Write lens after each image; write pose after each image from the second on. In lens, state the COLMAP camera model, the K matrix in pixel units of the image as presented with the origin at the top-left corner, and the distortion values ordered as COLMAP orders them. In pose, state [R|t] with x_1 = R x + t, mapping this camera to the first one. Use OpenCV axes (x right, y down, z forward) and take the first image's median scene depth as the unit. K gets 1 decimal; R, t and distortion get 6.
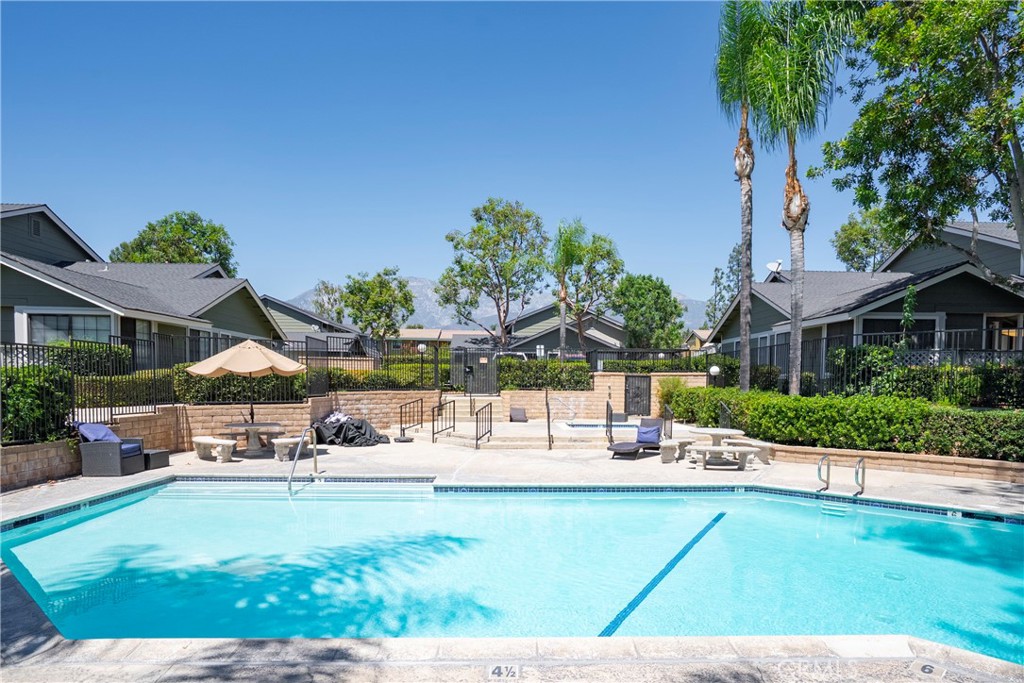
lens RADIAL K [[606.3, 0, 532.9], [0, 606.3, 403.3], [0, 0, 1]] dist [-0.034434, 0.000967]
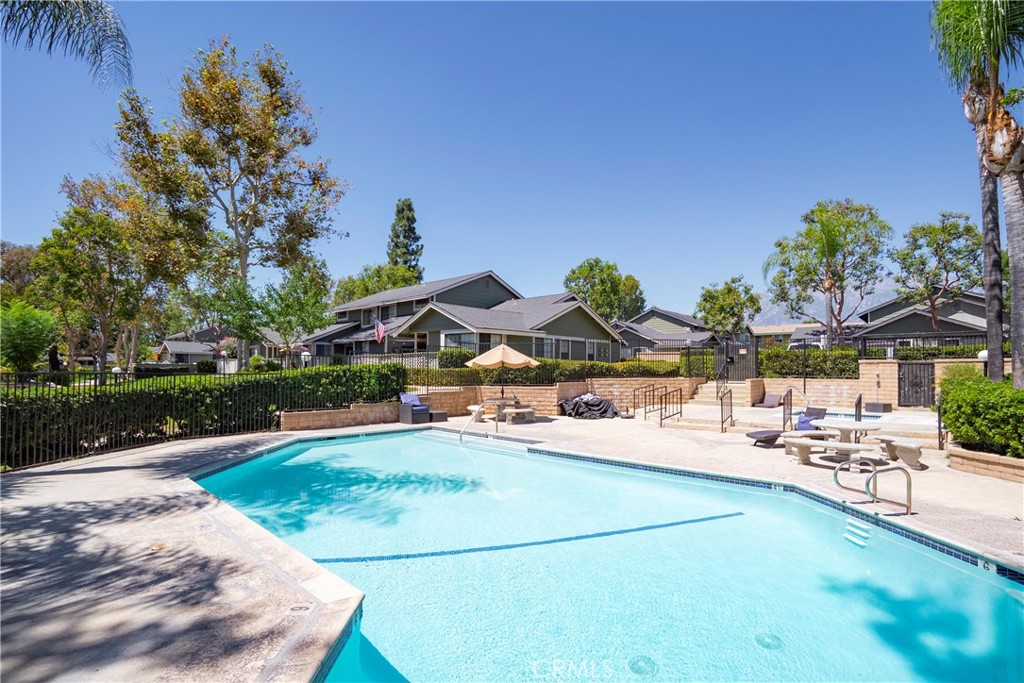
lens RADIAL K [[476.1, 0, 528.0], [0, 476.1, 350.1], [0, 0, 1]] dist [-0.036692, 0.002361]
pose [[0.714307, -0.033639, -0.699024, 0.249330], [-0.021696, 0.997300, -0.070163, -0.003297], [0.699496, 0.065284, 0.711648, 0.090476]]
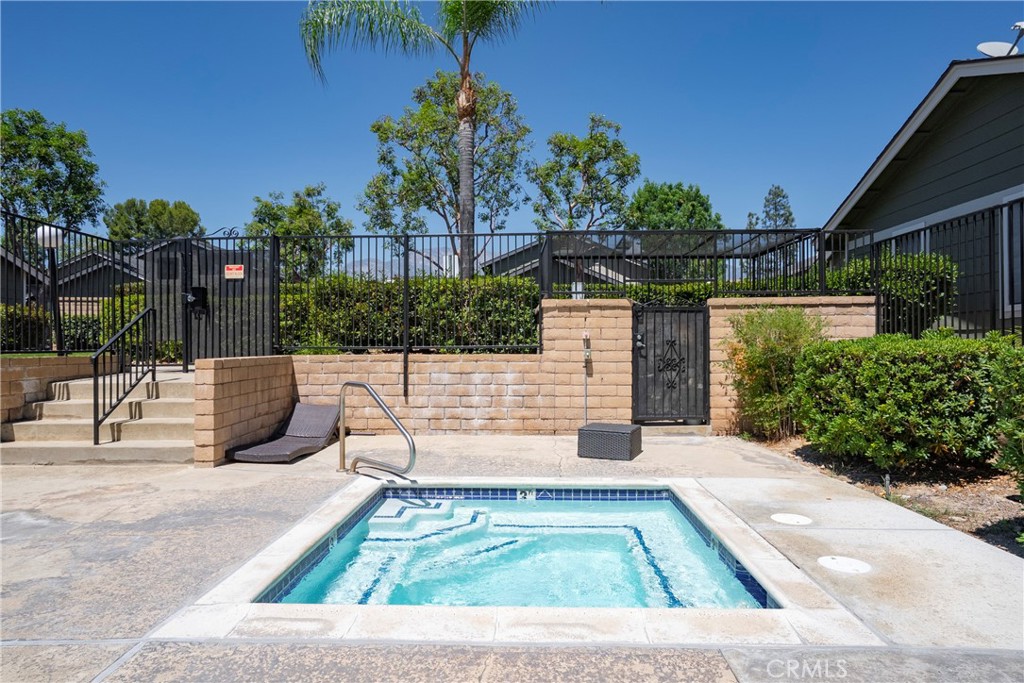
lens RADIAL K [[584.9, 0, 509.3], [0, 584.9, 338.3], [0, 0, 1]] dist [0.004344, 0.002376]
pose [[0.996324, -0.013579, -0.084582, 0.111058], [0.009759, 0.998921, -0.045414, -0.014339], [0.085107, 0.044422, 0.995381, 0.668334]]
